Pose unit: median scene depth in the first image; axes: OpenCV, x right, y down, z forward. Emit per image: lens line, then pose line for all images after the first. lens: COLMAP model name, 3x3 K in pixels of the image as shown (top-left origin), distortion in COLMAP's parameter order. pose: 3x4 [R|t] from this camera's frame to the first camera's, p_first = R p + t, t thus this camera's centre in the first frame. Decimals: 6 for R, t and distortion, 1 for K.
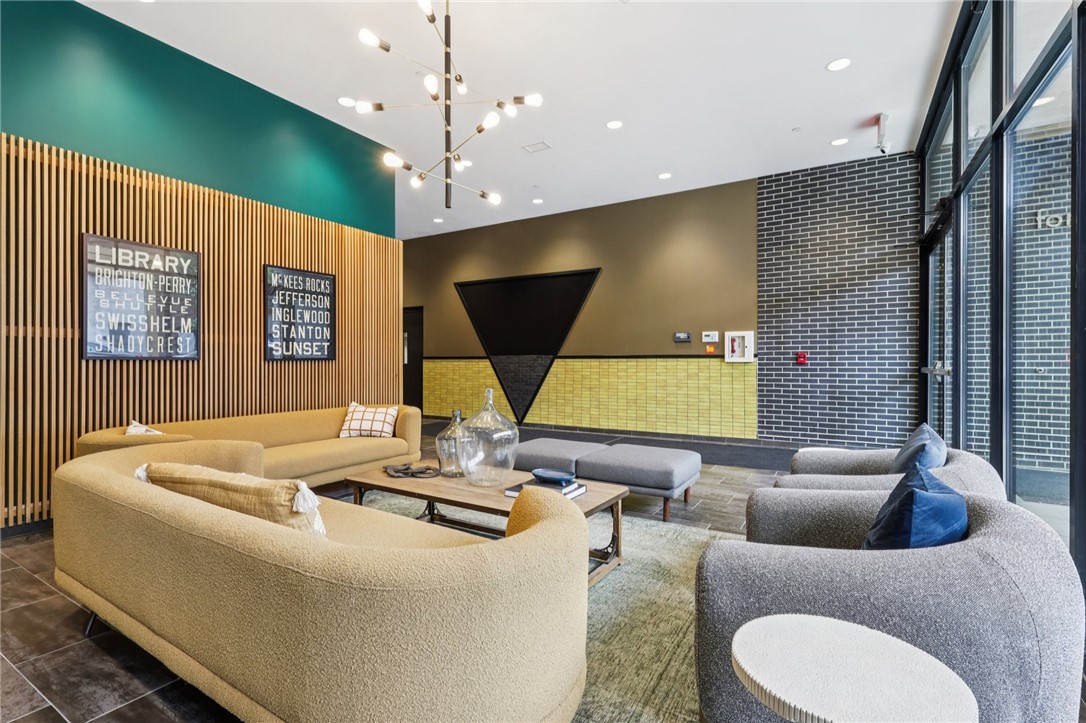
lens RADIAL K [[507.3, 0, 534.9], [0, 507.3, 360.4], [0, 0, 1]] dist [-0.000382, -0.000101]
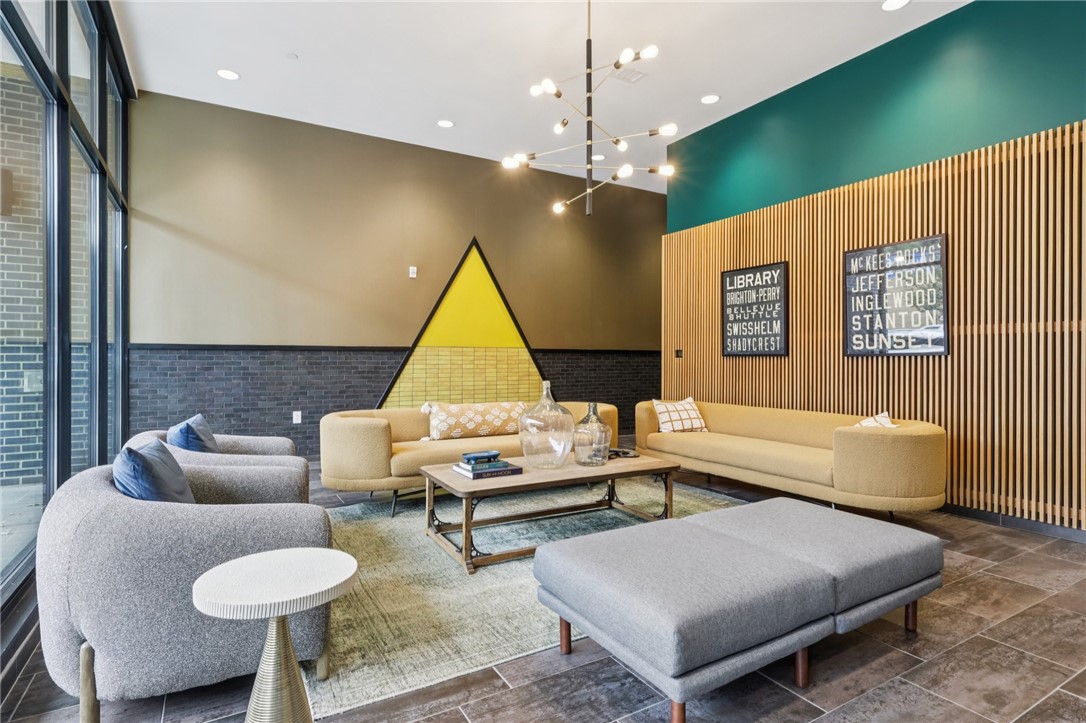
lens RADIAL K [[560.5, 0, 539.0], [0, 560.5, 361.6], [0, 0, 1]] dist [0.001595, -0.000019]
pose [[-0.475063, 0.006073, -0.879931, 0.616837], [0.003433, 0.999981, 0.005048, 0.002711], [0.879945, -0.000623, -0.475075, 0.973836]]
